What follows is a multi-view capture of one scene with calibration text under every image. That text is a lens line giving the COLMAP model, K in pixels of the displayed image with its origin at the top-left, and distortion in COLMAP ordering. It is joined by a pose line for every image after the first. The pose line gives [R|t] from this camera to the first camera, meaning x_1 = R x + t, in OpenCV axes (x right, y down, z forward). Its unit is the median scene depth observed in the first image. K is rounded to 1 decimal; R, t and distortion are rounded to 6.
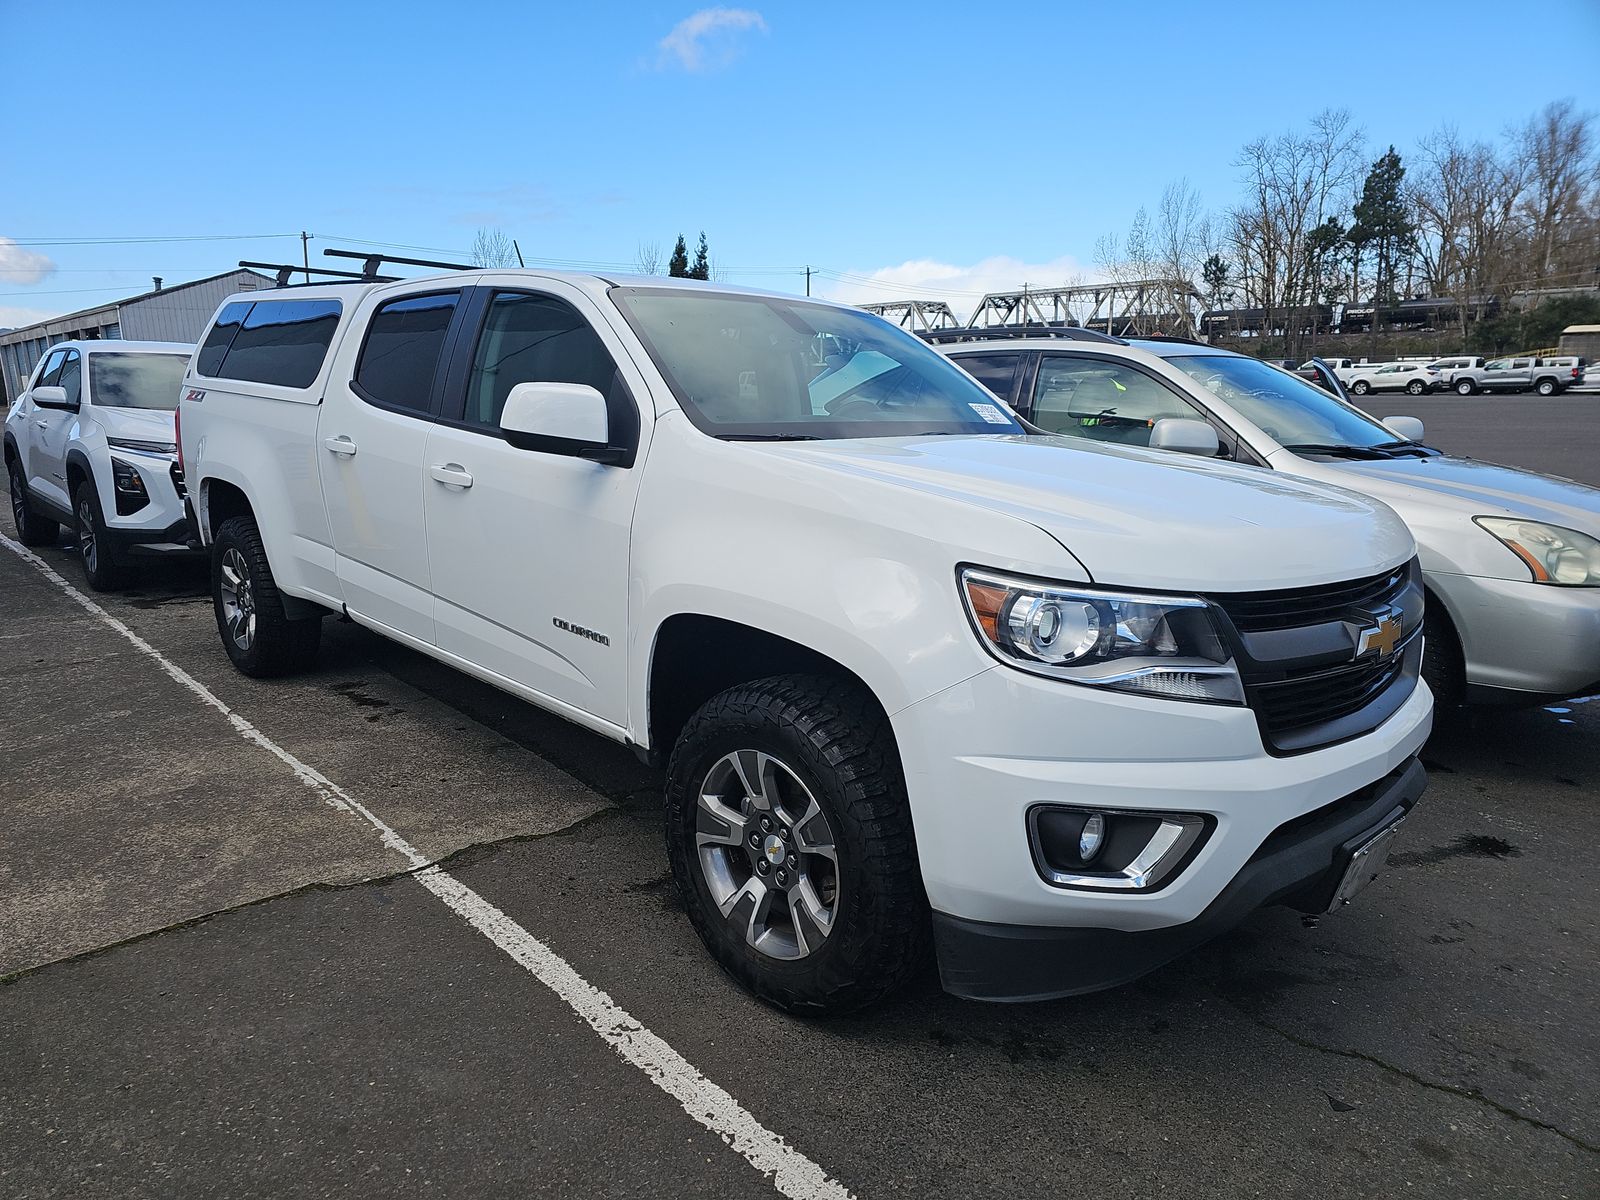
lens RADIAL K [[1048.3, 0, 800.0], [0, 1048.3, 600.0], [0, 0, 1]] dist [0.073206, -0.076633]
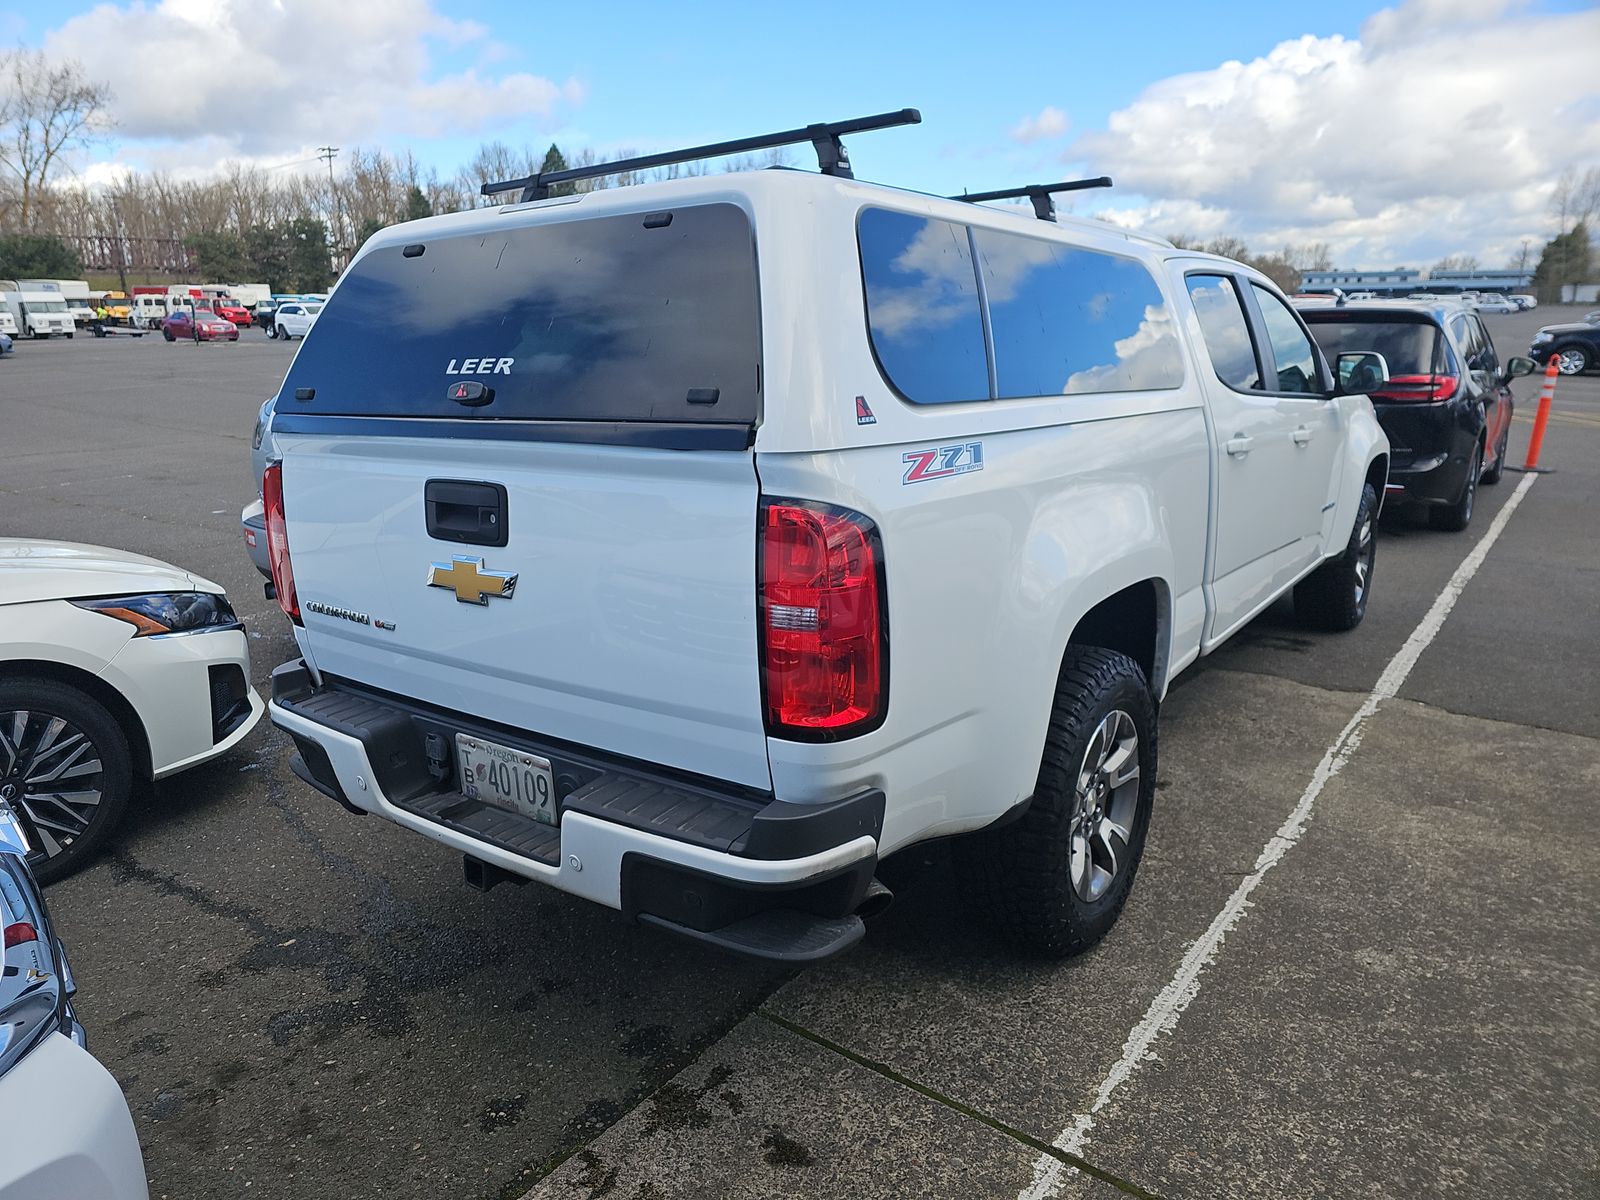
lens RADIAL K [[1063.4, 0, 799.6], [0, 1063.4, 619.0], [0, 0, 1]] dist [0.045916, -0.001417]
pose [[-0.178720, -0.272806, 0.945323, -1.266928], [0.207630, 0.928698, 0.307262, -0.366803], [-0.961742, 0.251192, -0.109334, 1.531417]]
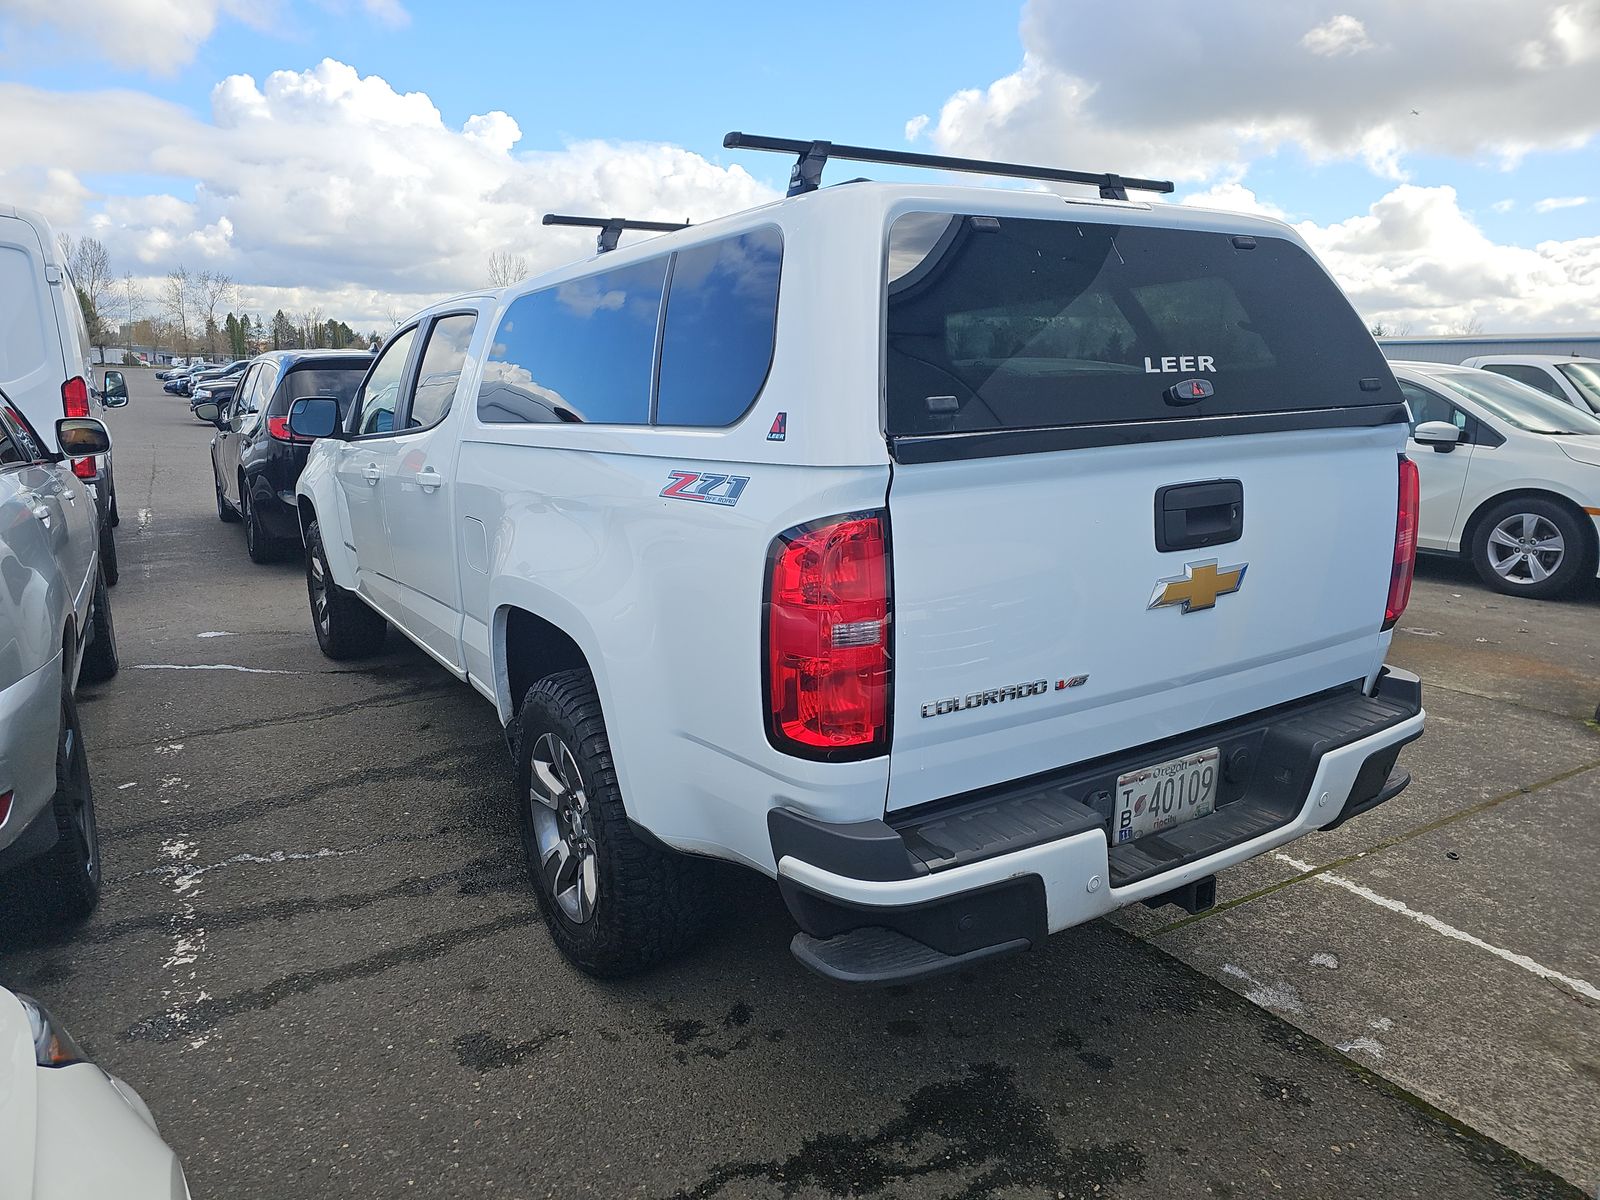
lens RADIAL K [[1047.9, 0, 800.0], [0, 1047.9, 600.0], [0, 0, 1]] dist [0.012264, 0.001780]
pose [[-0.980065, -0.064285, 0.187991, -0.607048], [0.016140, 0.917318, 0.397828, -0.454944], [-0.198022, 0.392931, -0.897994, 2.143602]]
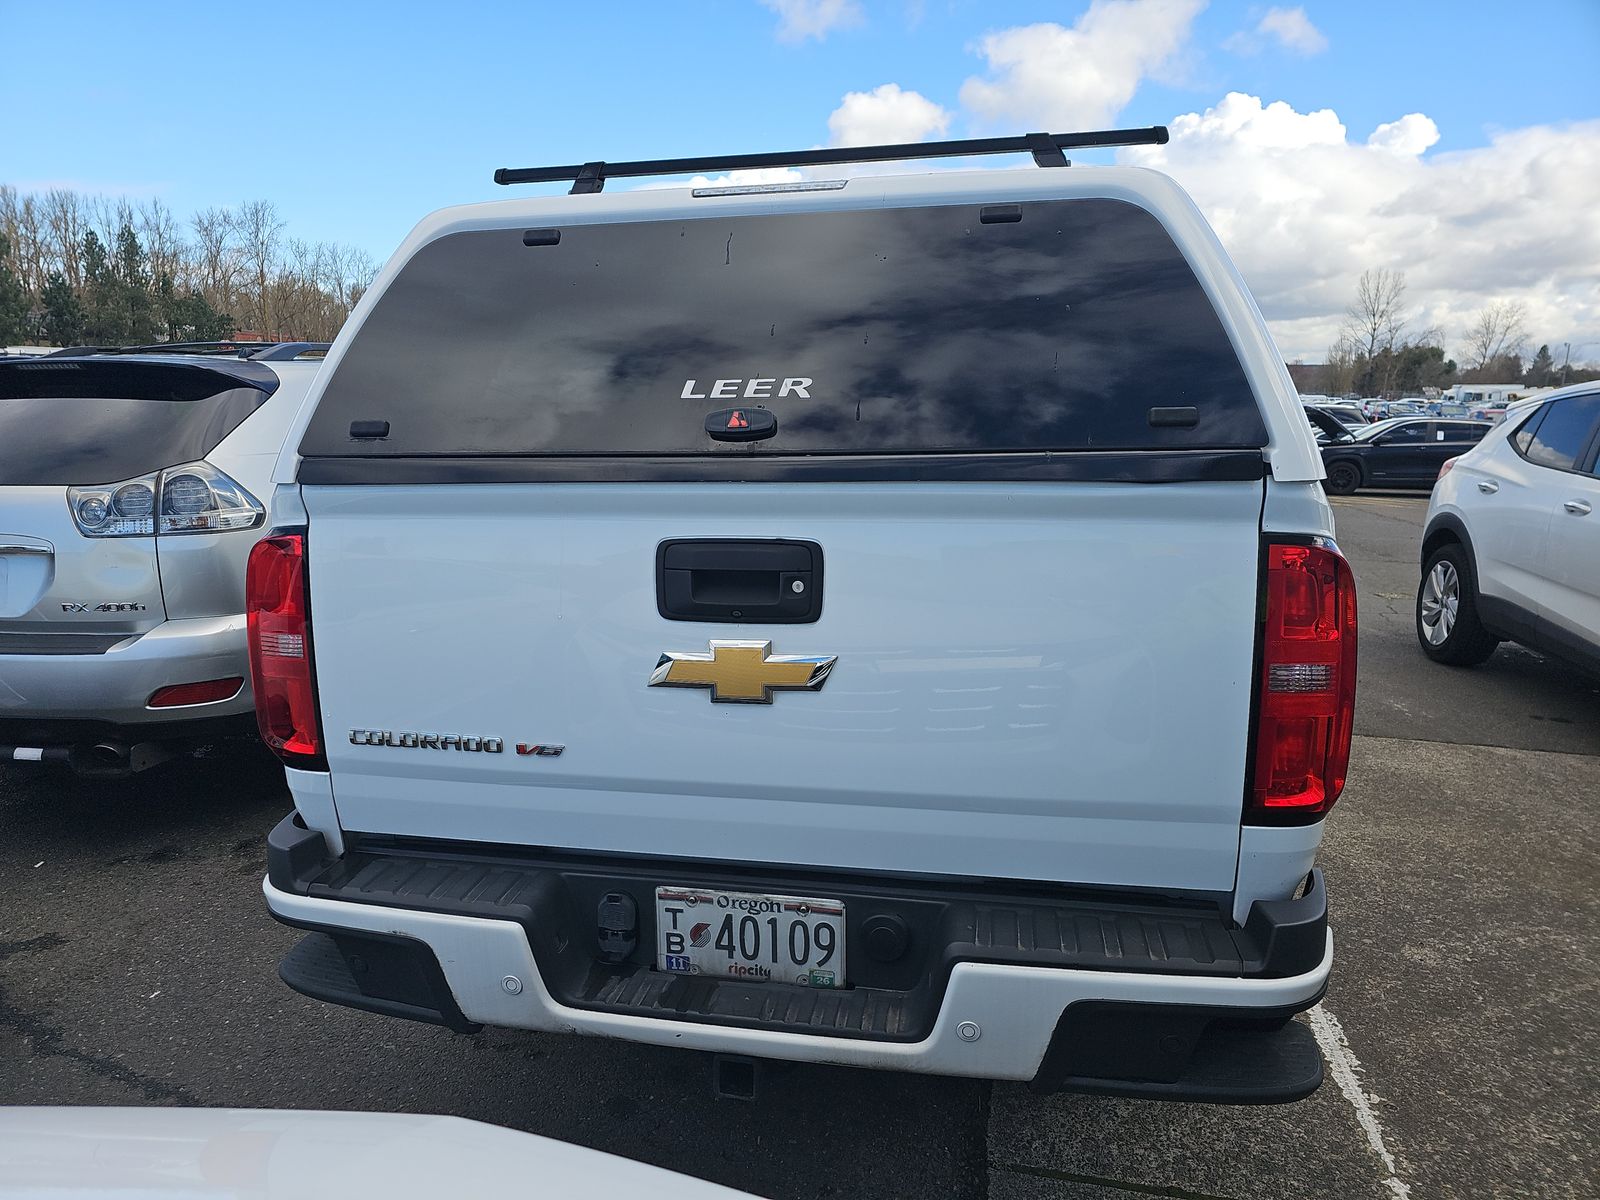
lens RADIAL K [[1048.3, 0, 800.0], [0, 1048.3, 600.0], [0, 0, 1]] dist [0.073206, -0.076633]
pose [[-0.581239, -0.170955, 0.795573, -1.035088], [0.145875, 0.939954, 0.308555, -0.398069], [-0.800551, 0.295398, -0.521400, 1.815691]]
